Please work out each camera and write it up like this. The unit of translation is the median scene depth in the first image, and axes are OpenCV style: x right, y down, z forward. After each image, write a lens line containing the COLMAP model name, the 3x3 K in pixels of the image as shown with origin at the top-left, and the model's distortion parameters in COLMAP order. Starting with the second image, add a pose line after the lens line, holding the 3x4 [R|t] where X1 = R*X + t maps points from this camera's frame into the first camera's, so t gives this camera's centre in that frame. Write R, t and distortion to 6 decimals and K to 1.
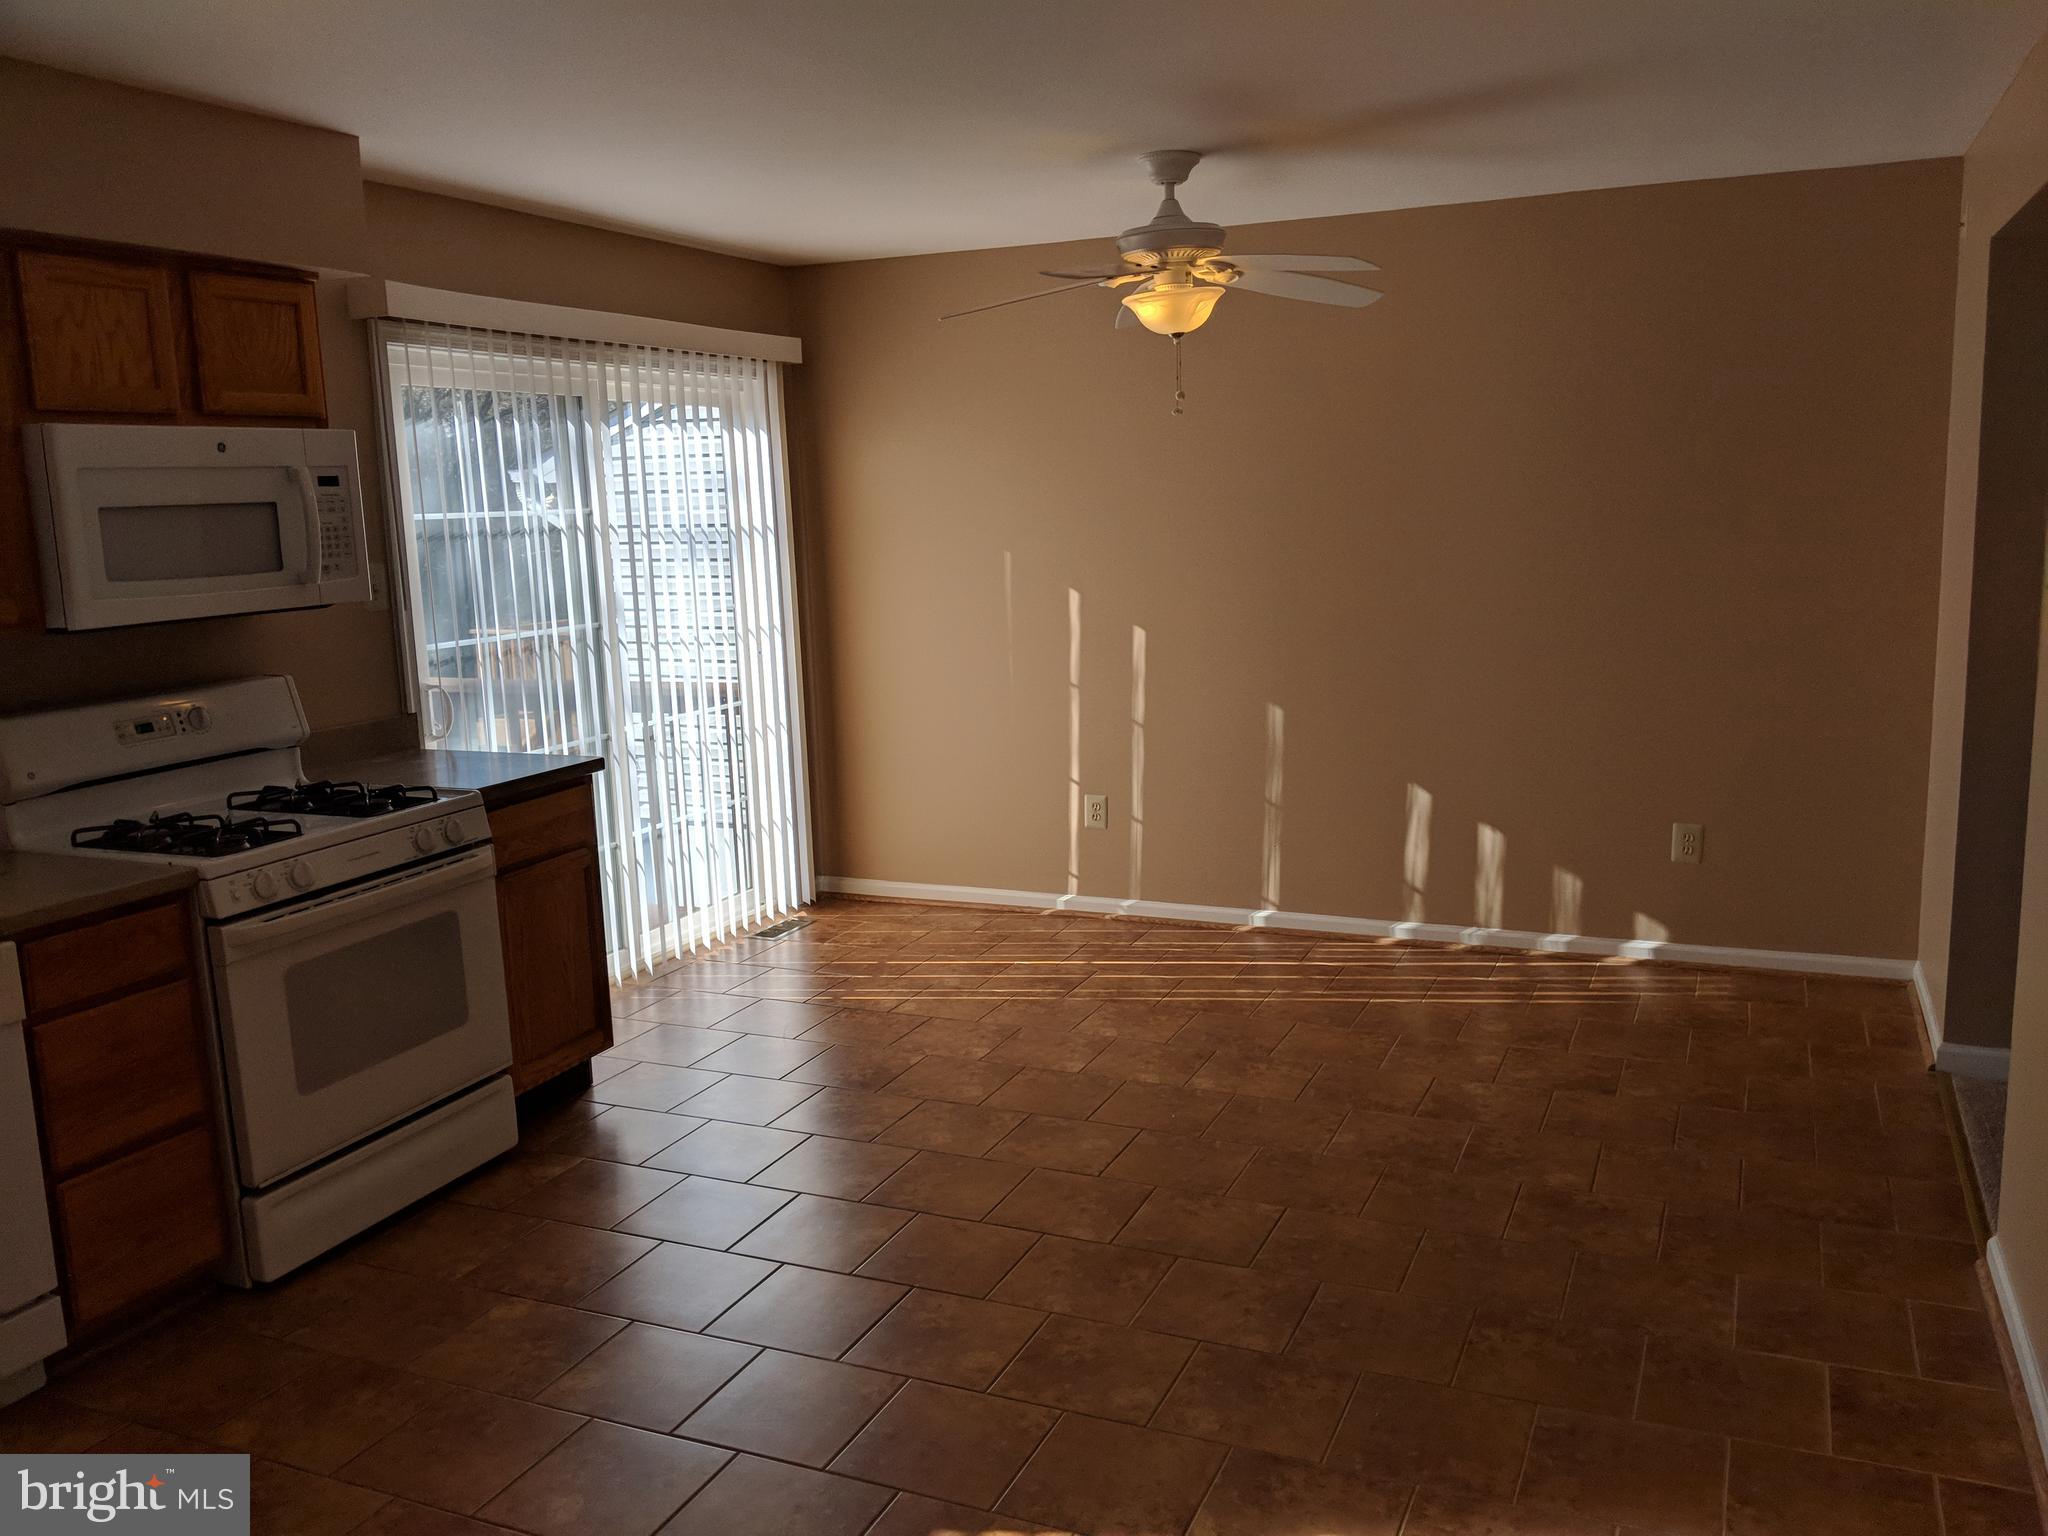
lens RADIAL K [[1642.9, 0, 1054.6], [0, 1642.9, 725.9], [0, 0, 1]] dist [0.060352, -0.145957]
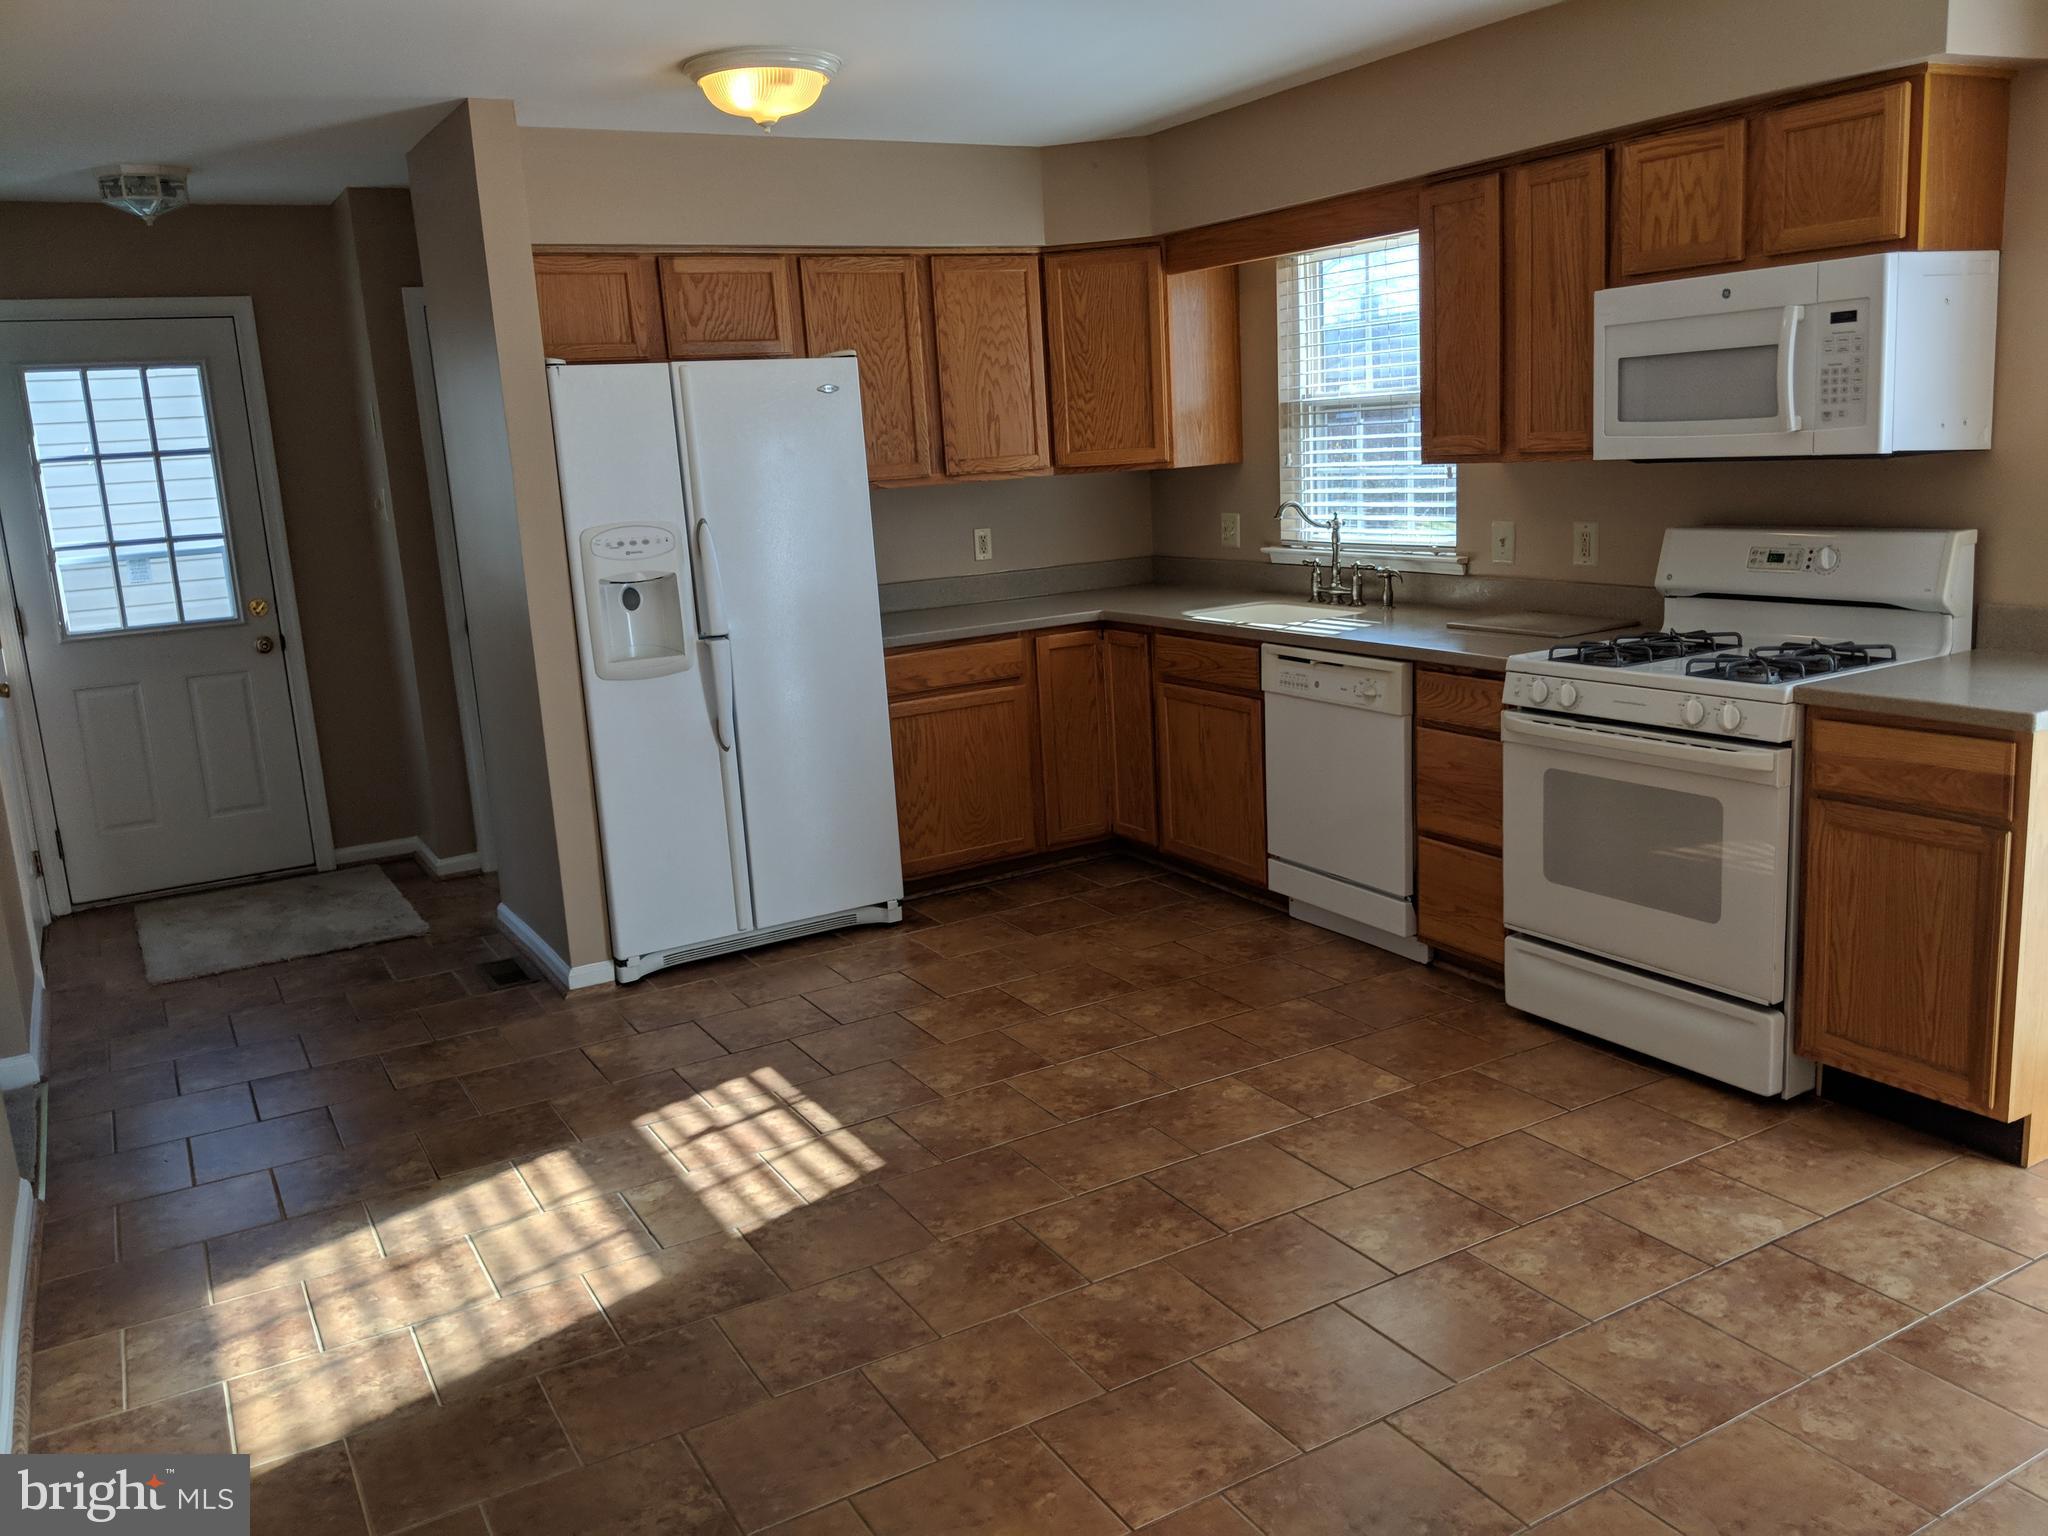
lens RADIAL K [[1642.9, 0, 1054.6], [0, 1642.9, 725.9], [0, 0, 1]] dist [0.060352, -0.145957]
pose [[-0.596321, 0.203505, -0.776522, 0.611451], [-0.040967, 0.958357, 0.282619, -0.187884], [0.801700, 0.200343, -0.563152, 1.323959]]
